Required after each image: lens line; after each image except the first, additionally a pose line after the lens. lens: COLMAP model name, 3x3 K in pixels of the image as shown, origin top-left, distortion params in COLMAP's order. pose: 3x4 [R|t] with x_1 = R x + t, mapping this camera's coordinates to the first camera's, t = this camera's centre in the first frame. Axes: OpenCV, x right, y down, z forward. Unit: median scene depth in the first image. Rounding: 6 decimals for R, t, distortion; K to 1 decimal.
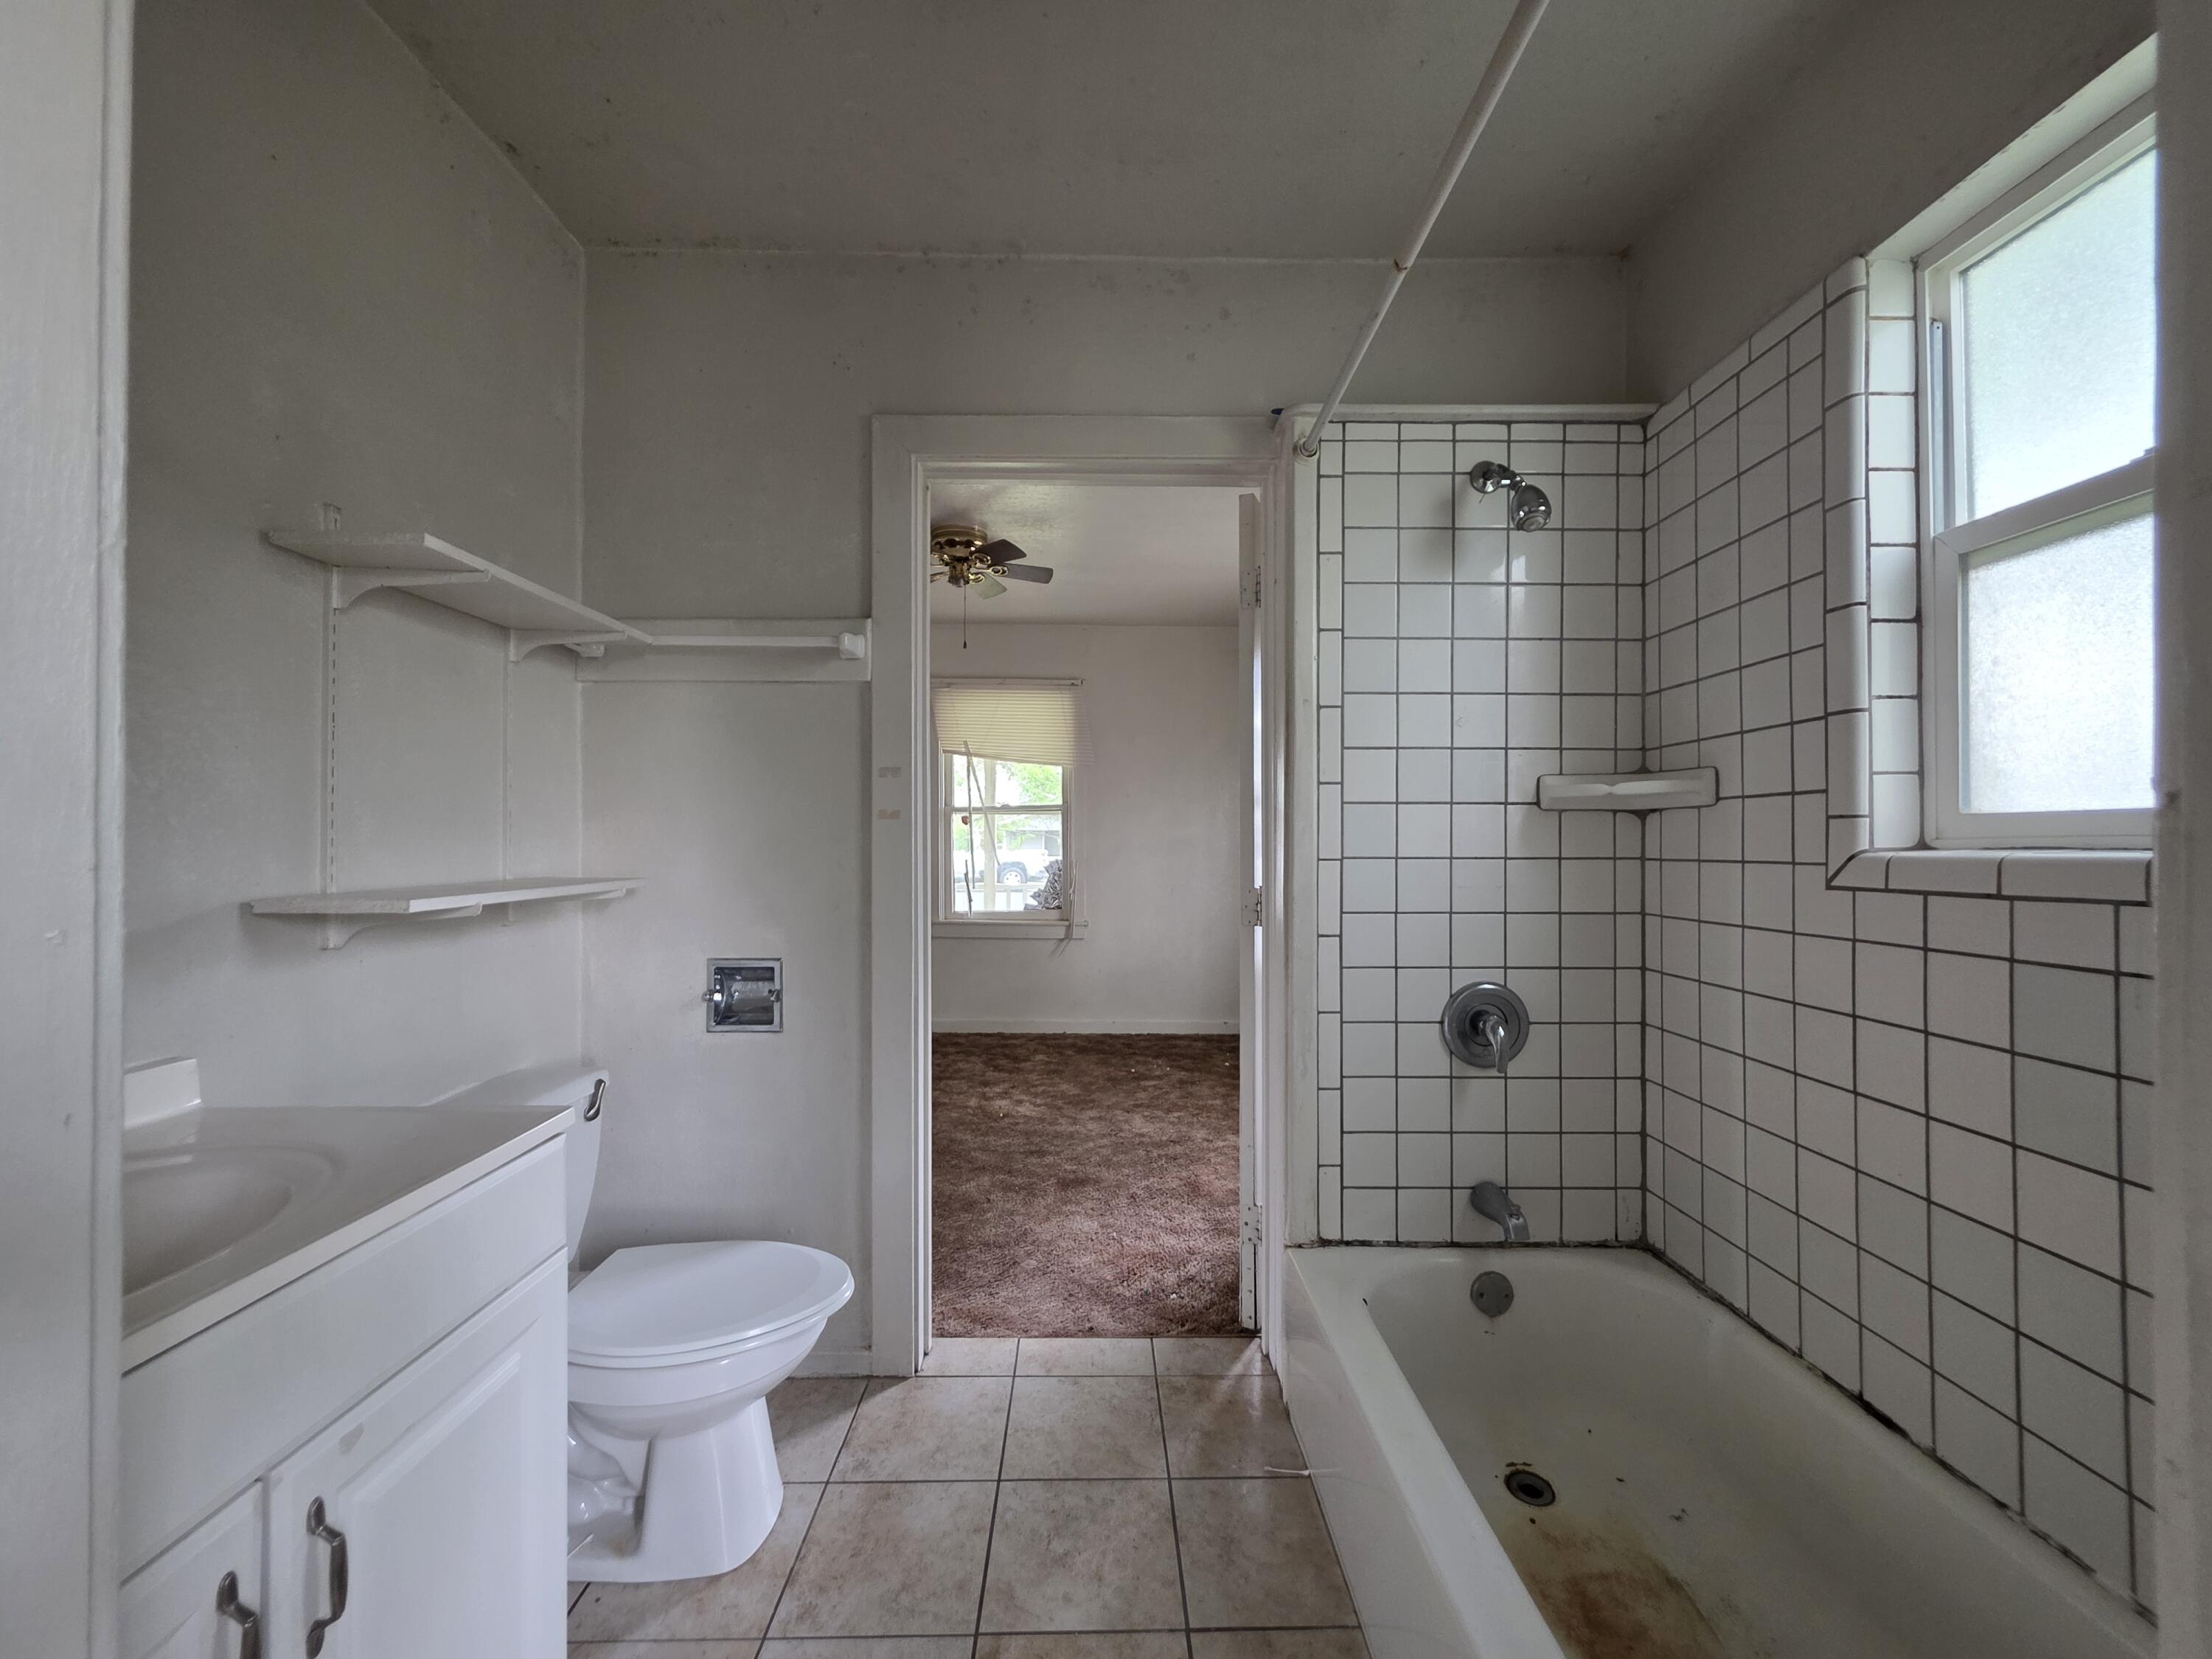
lens RADIAL K [[883.2, 0, 1098.9], [0, 883.2, 831.3], [0, 0, 1]] dist [0.004736, 0.000230]
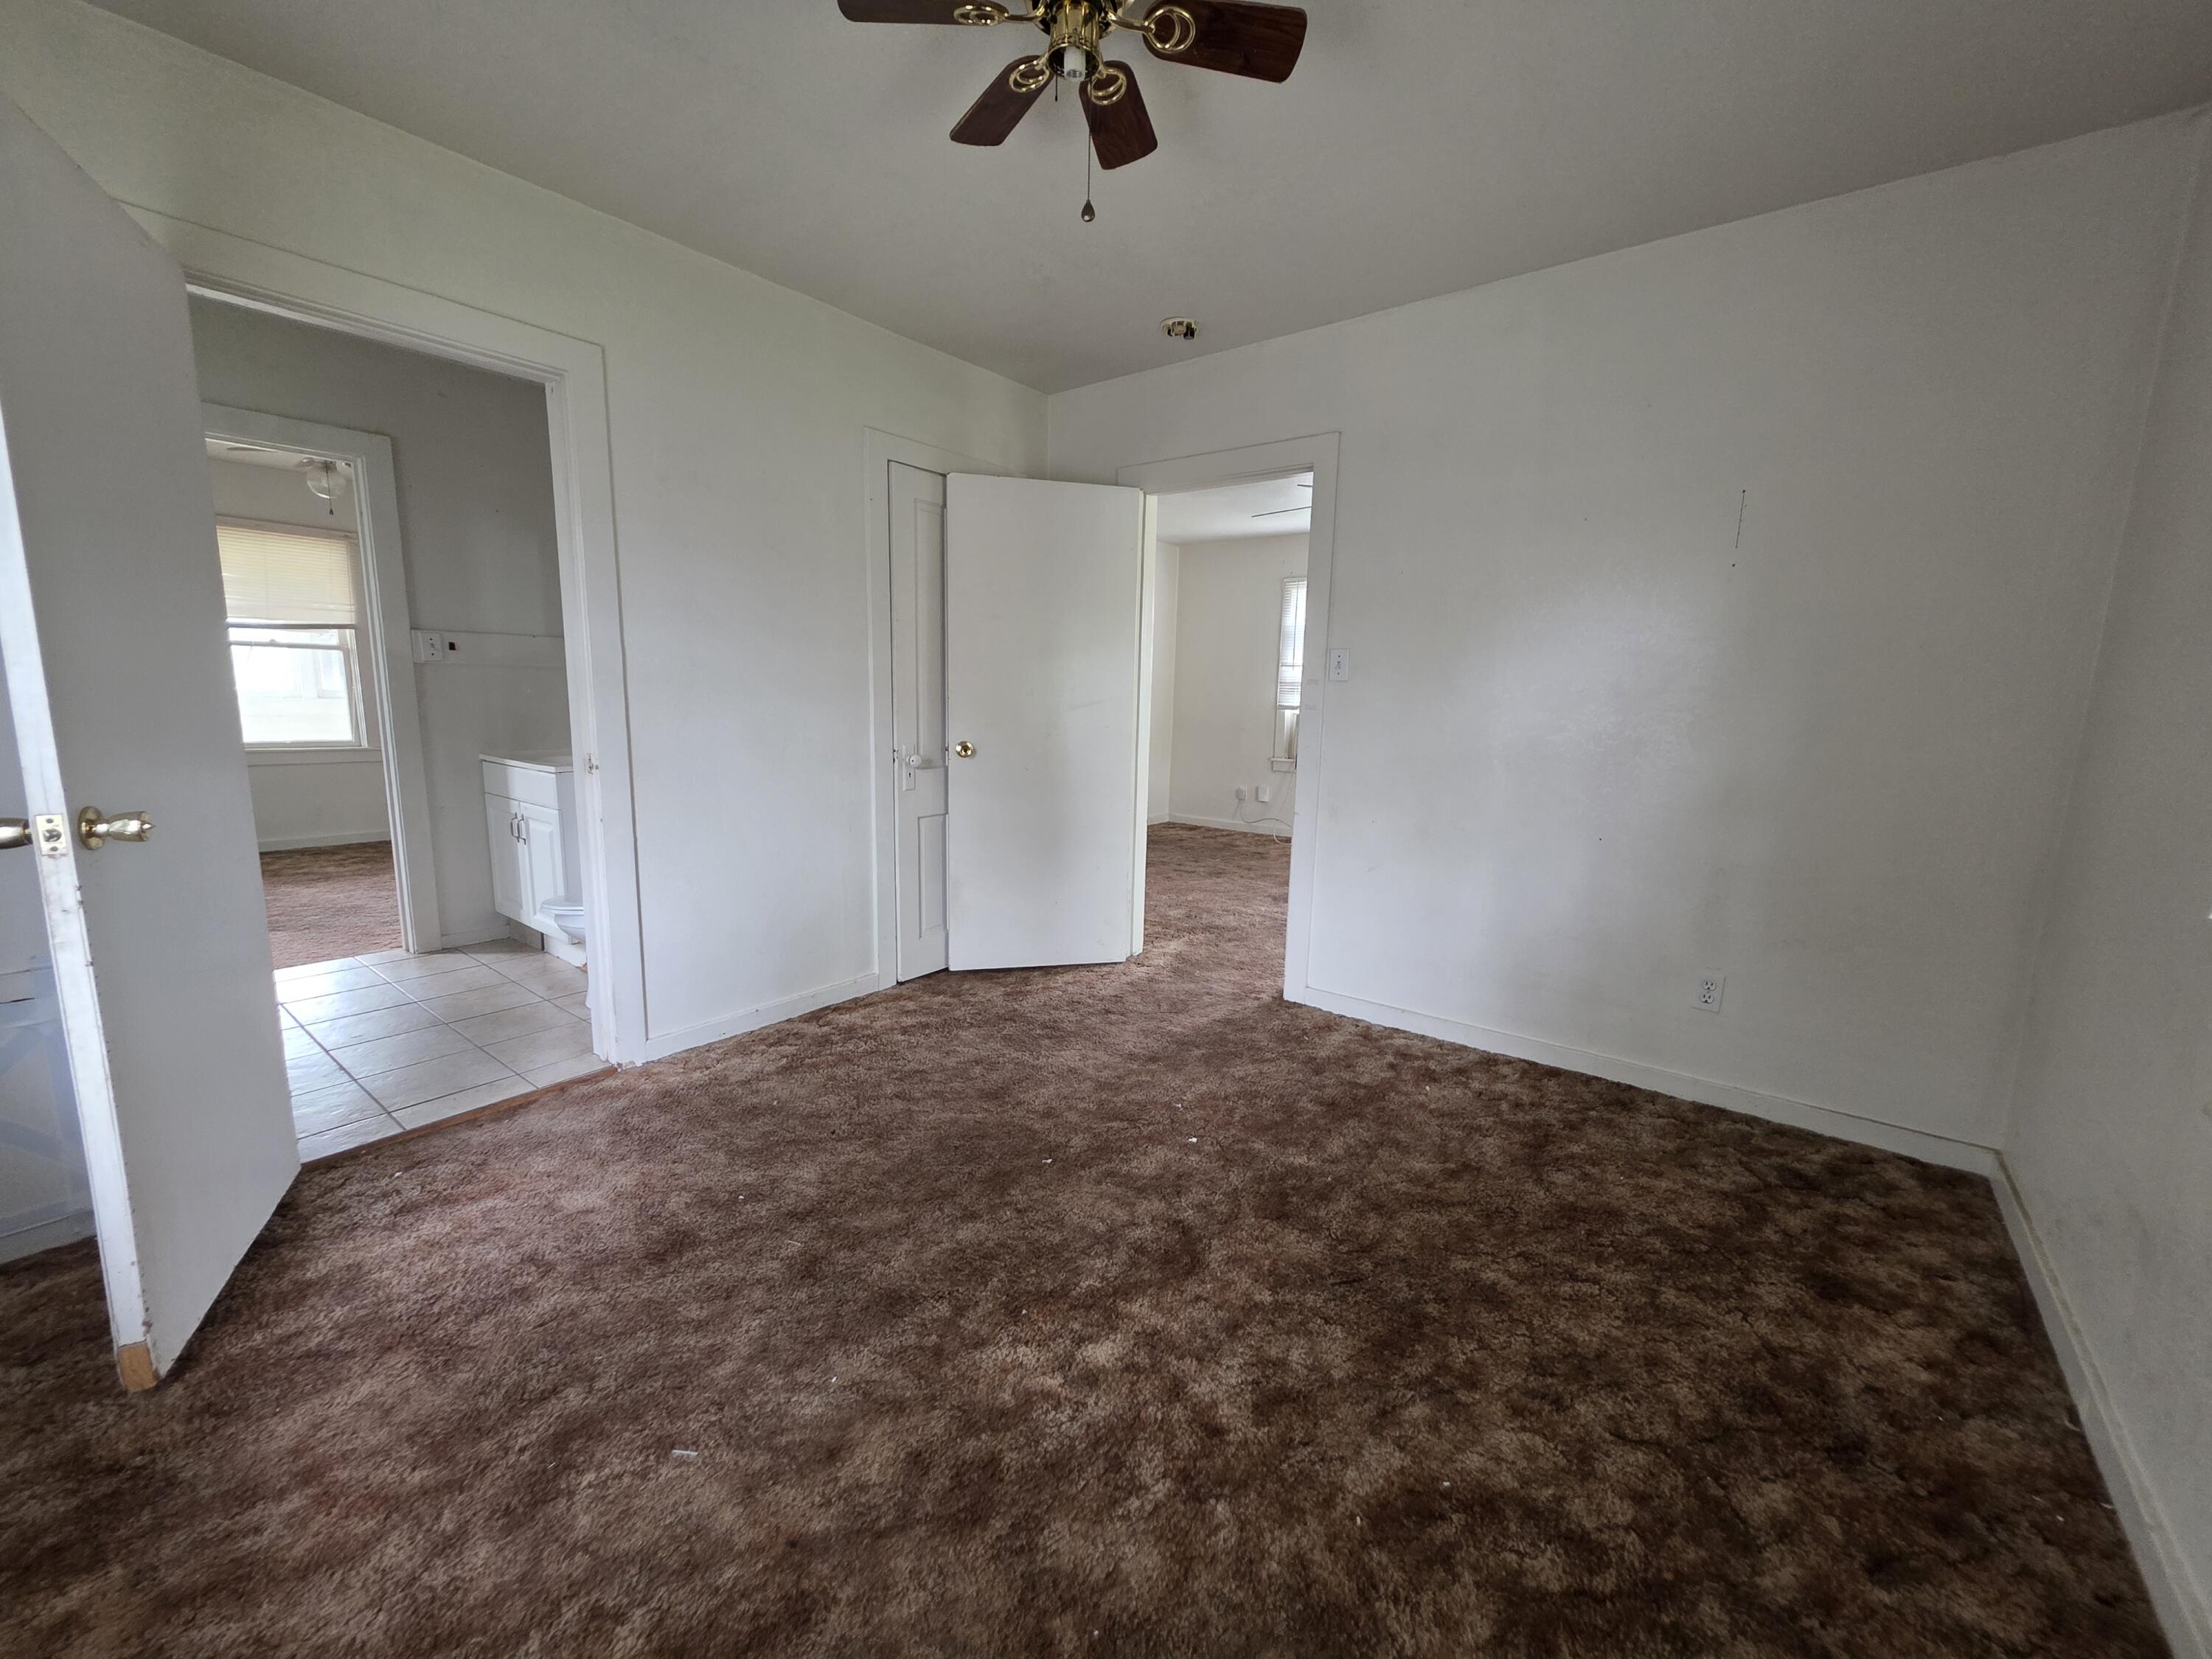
lens RADIAL K [[883.2, 0, 1109.4], [0, 883.2, 828.7], [0, 0, 1]] dist [0.004736, 0.000230]
pose [[-0.612834, 0.109990, -0.782520, 0.187066], [-0.015589, 0.988390, 0.151135, 0.006488], [0.790058, 0.104820, -0.604004, 1.253555]]
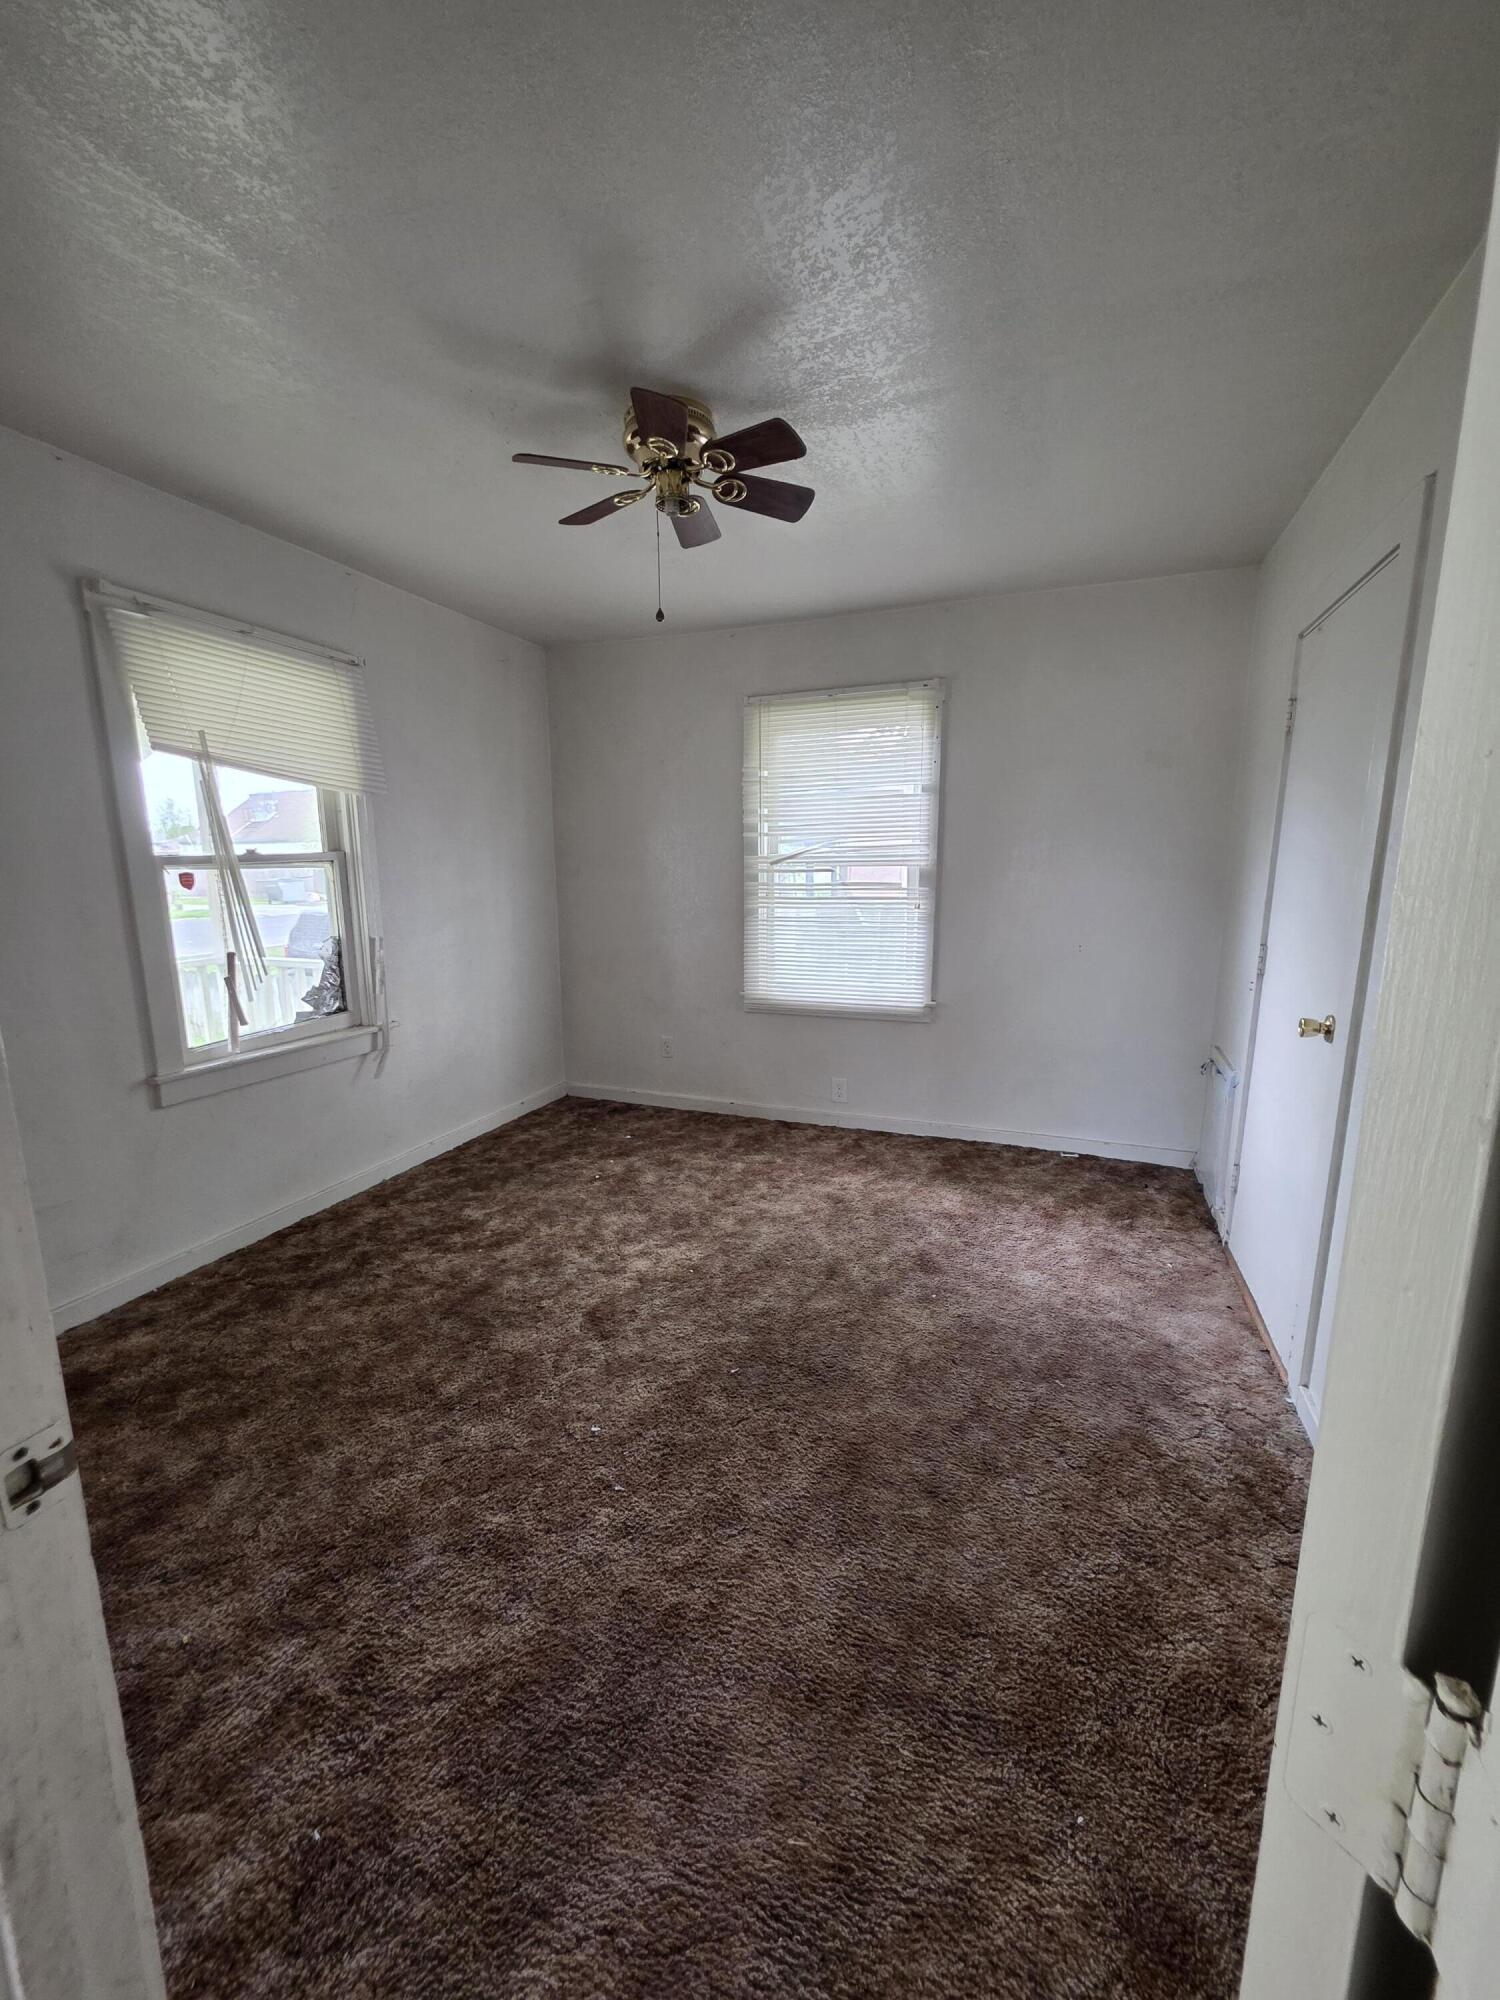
lens RADIAL K [[798.5, 0, 745.2], [0, 798.5, 1002.0], [0, 0, 1]] dist [0.004736, 0.000230]
pose [[0.361607, -0.167239, 0.917208, -0.687595], [-0.003171, 0.983554, 0.180586, -0.041180], [-0.932325, -0.068210, 0.355130, 0.703262]]
